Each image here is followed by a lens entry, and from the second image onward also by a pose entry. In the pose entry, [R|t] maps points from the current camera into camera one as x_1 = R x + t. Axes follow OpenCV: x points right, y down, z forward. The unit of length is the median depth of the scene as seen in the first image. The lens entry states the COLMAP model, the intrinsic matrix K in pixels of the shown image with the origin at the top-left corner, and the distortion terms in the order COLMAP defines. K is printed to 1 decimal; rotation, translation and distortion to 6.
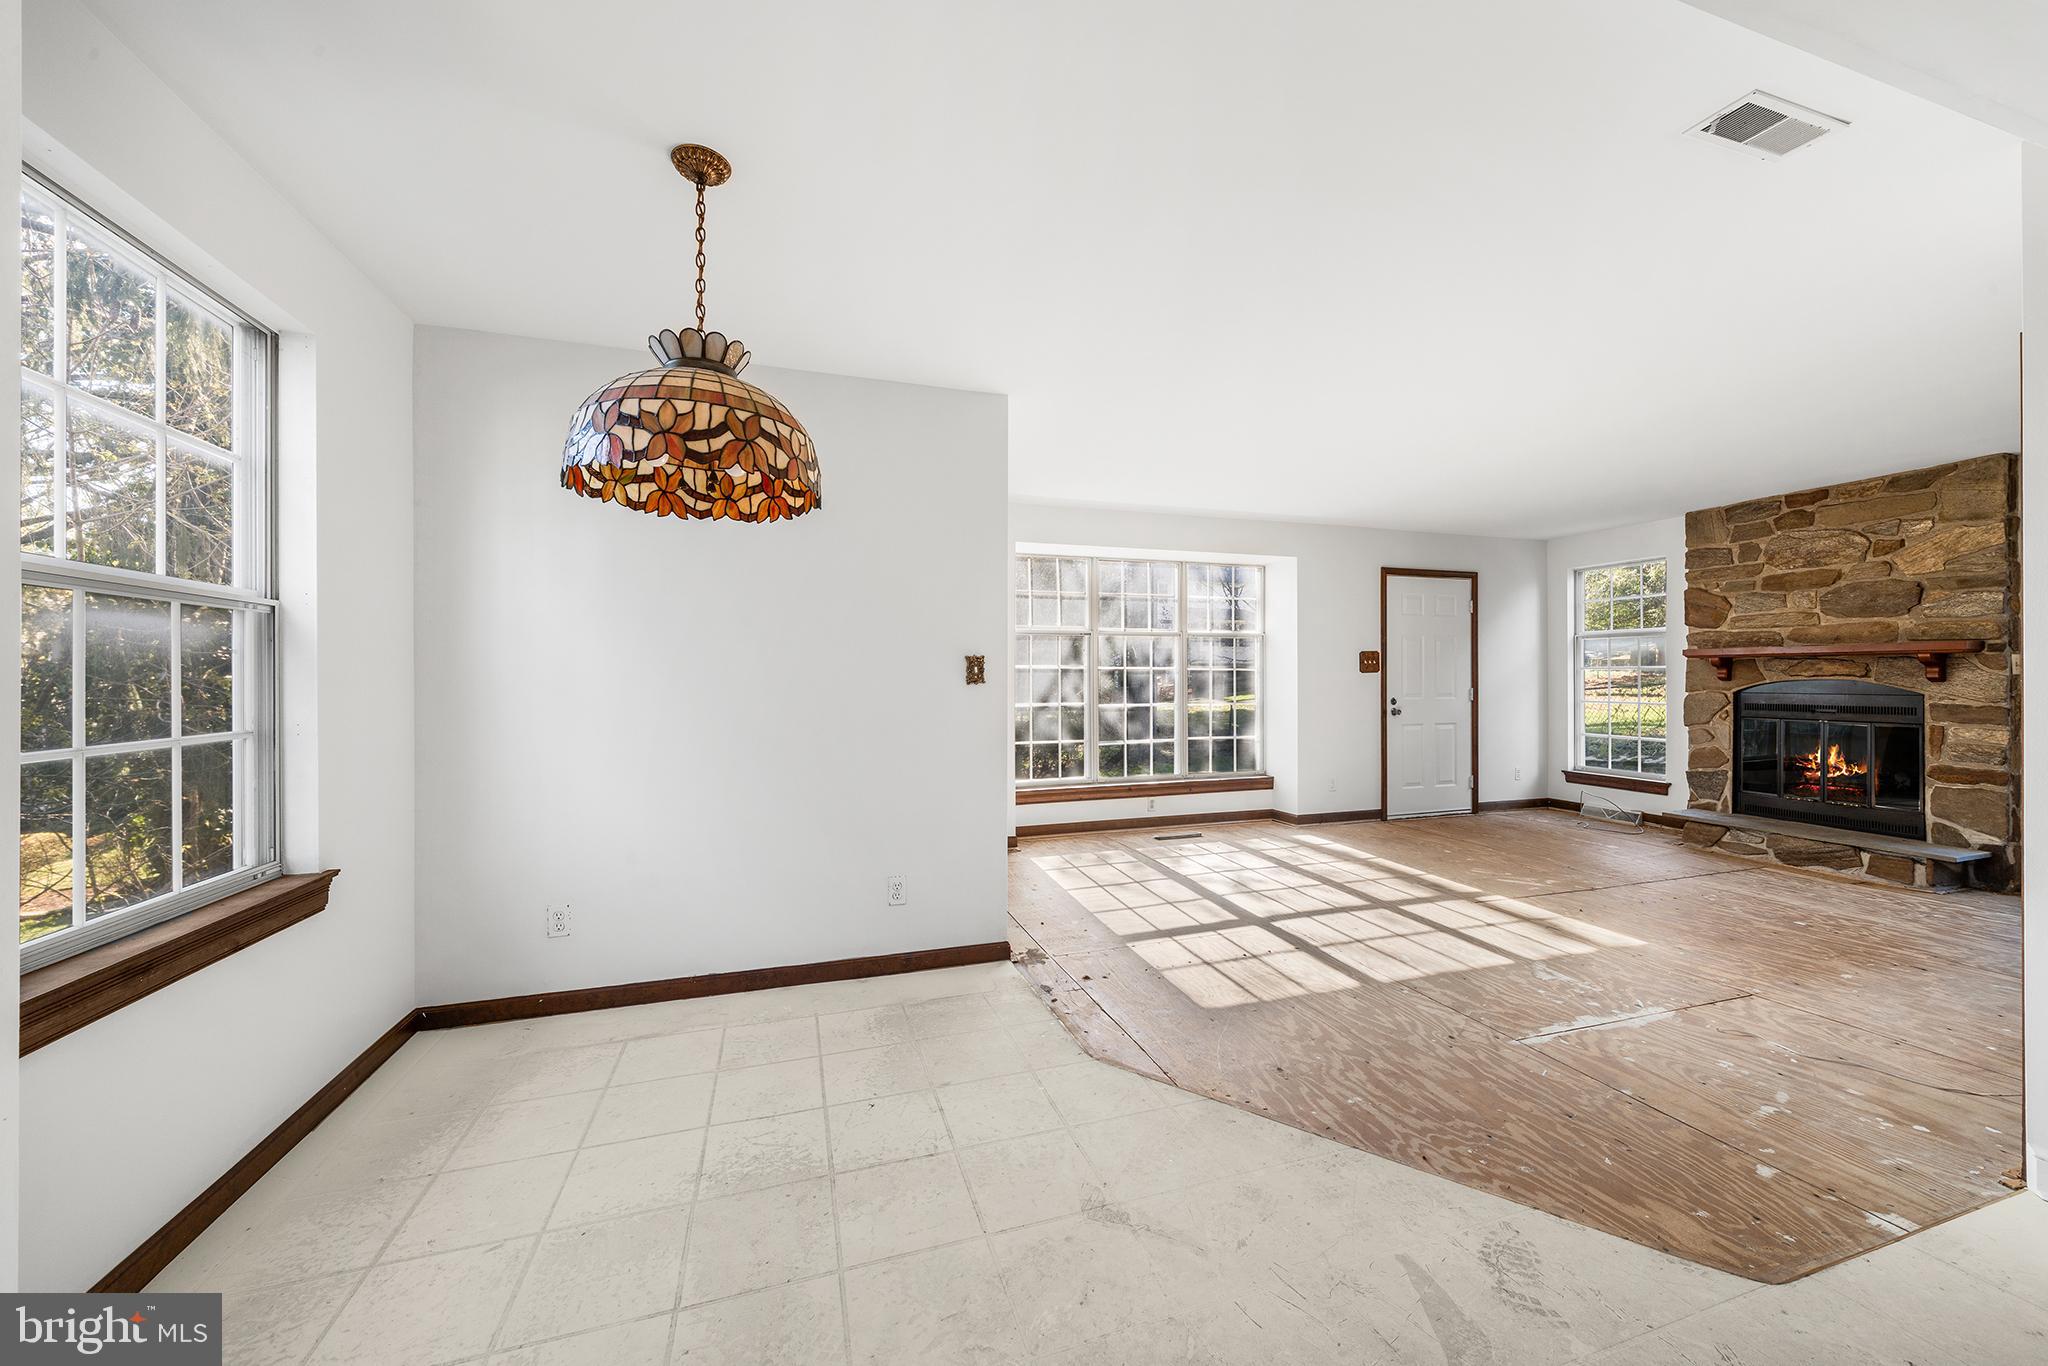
lens RADIAL K [[744.9, 0, 1017.5], [0, 744.9, 679.7], [0, 0, 1]] dist [-0.001643, -0.000107]
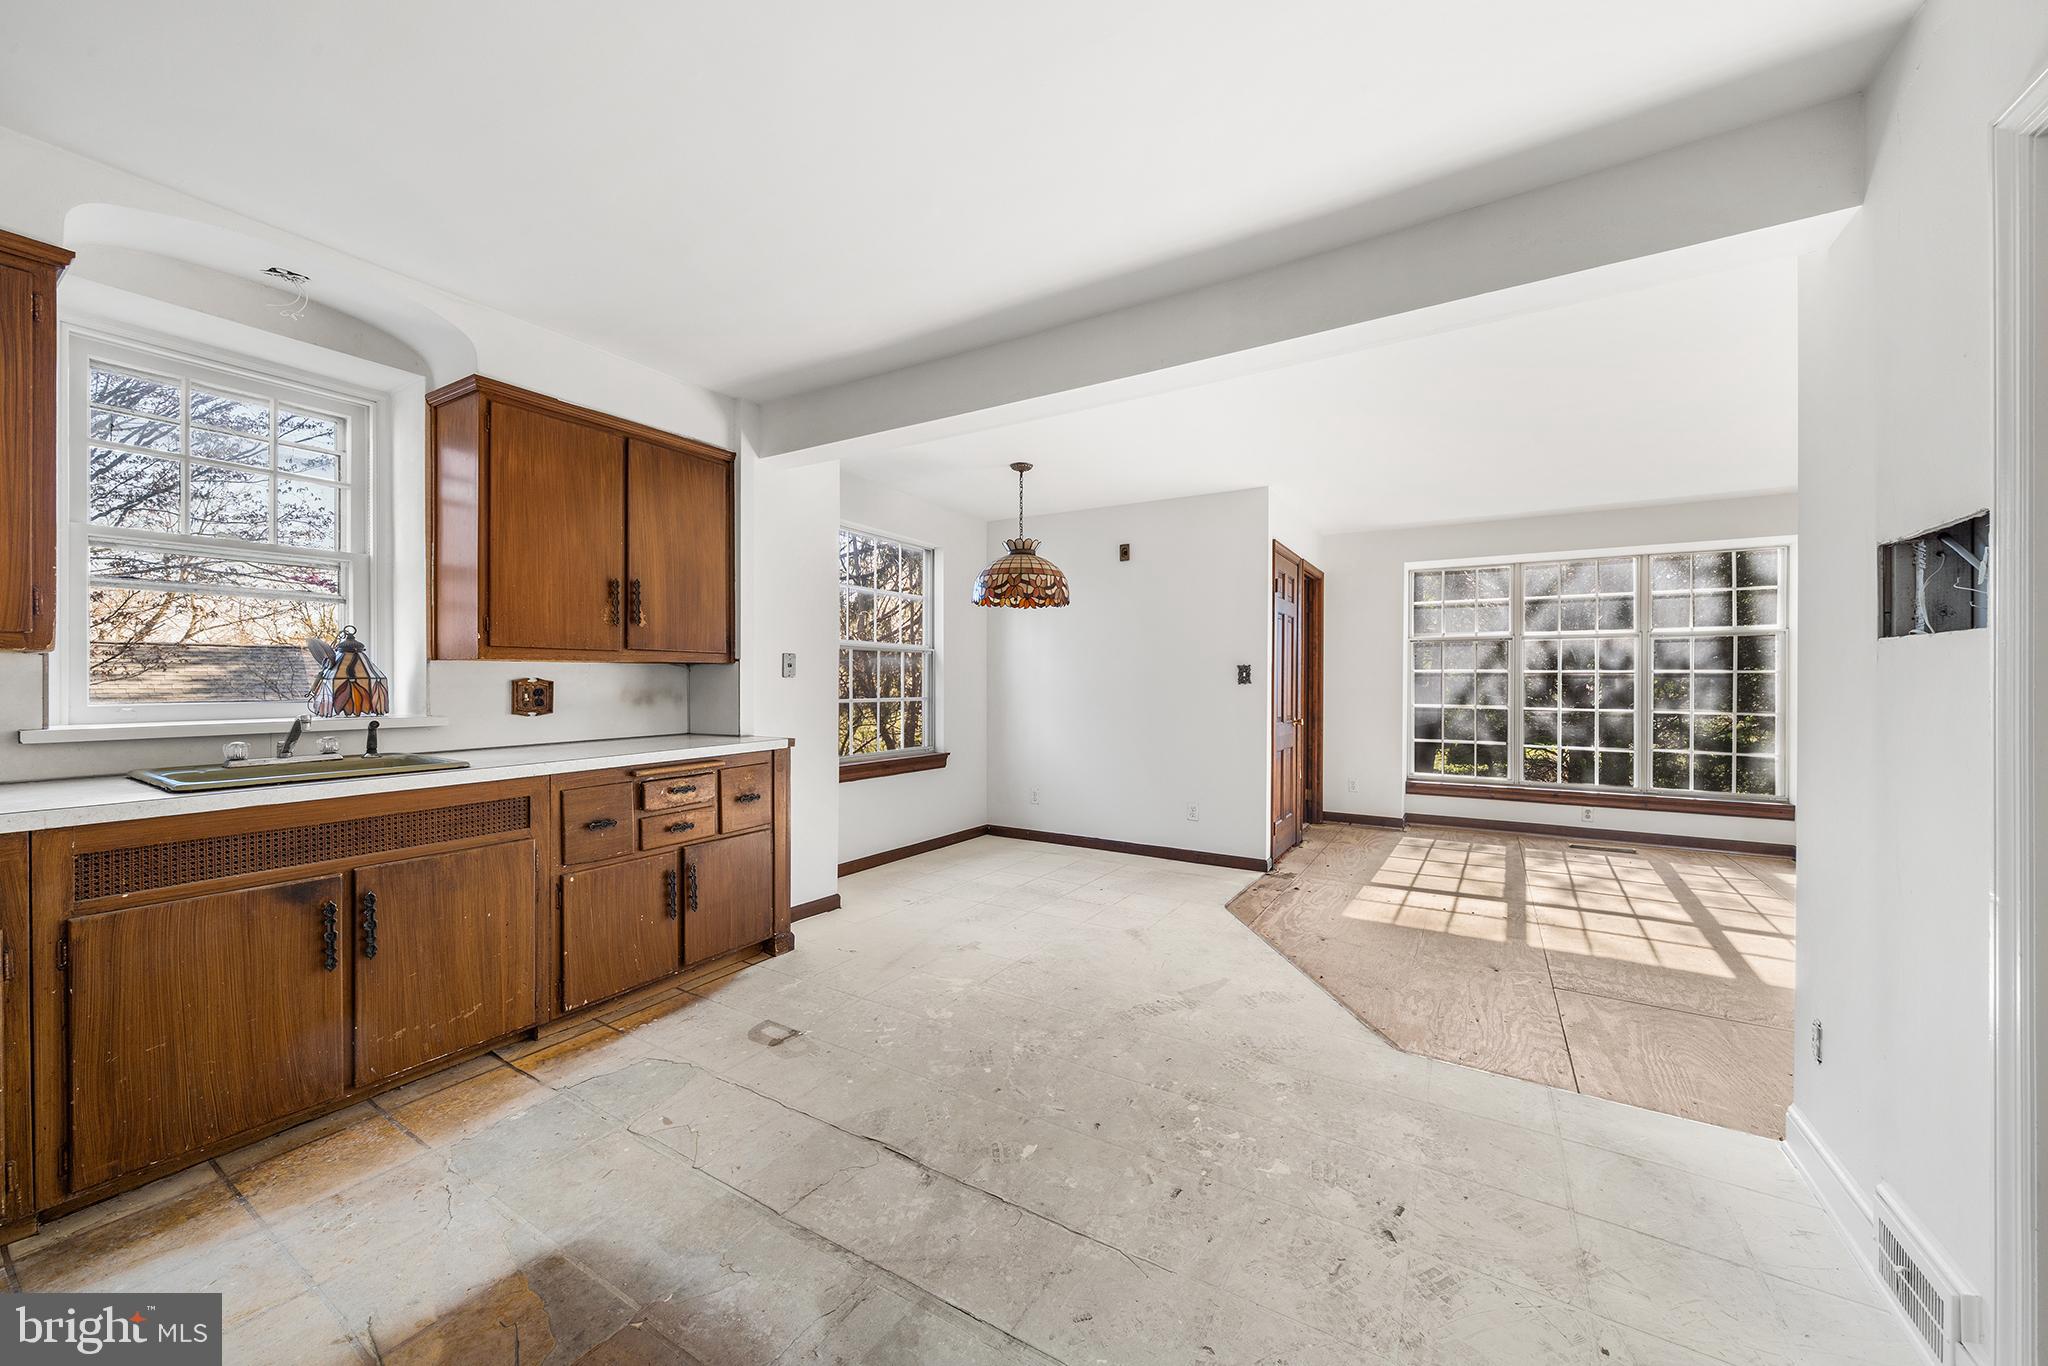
lens RADIAL K [[744.9, 0, 1017.5], [0, 744.9, 679.7], [0, 0, 1]] dist [-0.001643, -0.000107]
pose [[0.649631, 0.003851, -0.760240, 0.577295], [-0.007837, 0.999968, -0.001631, 0.002667], [0.760210, 0.007018, 0.649640, -0.238355]]
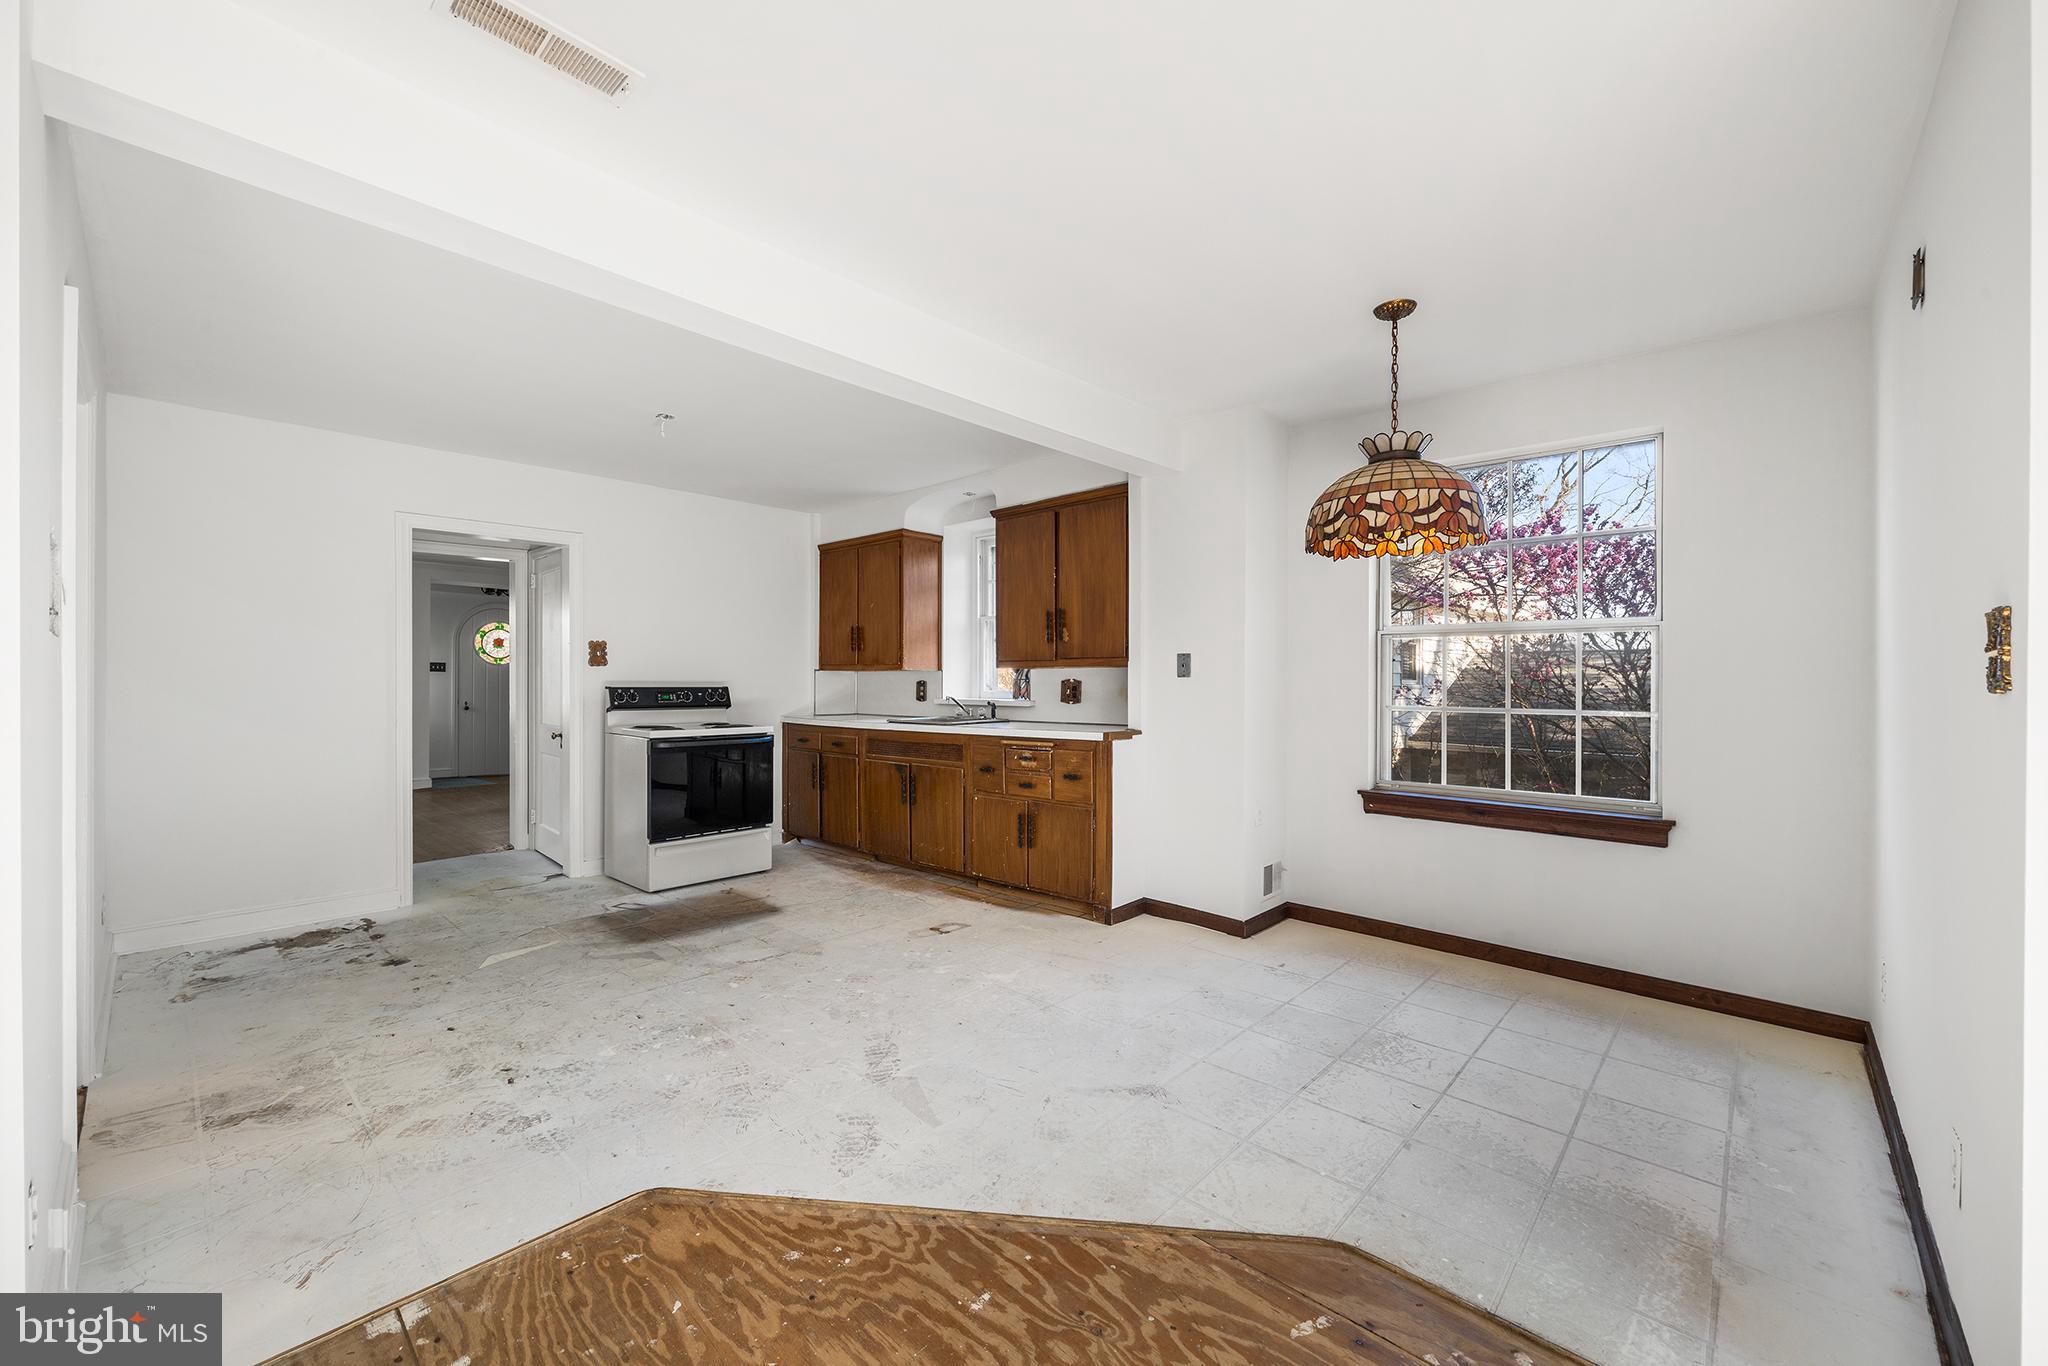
lens RADIAL K [[799.4, 0, 1024.0], [0, 799.4, 683.0], [0, 0, 1]] dist [-0.001631, -0.000009]
pose [[-0.869240, 0.003285, -0.494380, 0.378603], [-0.000912, 0.999966, 0.008248, -0.000180], [0.494390, 0.007621, -0.869207, 0.803999]]
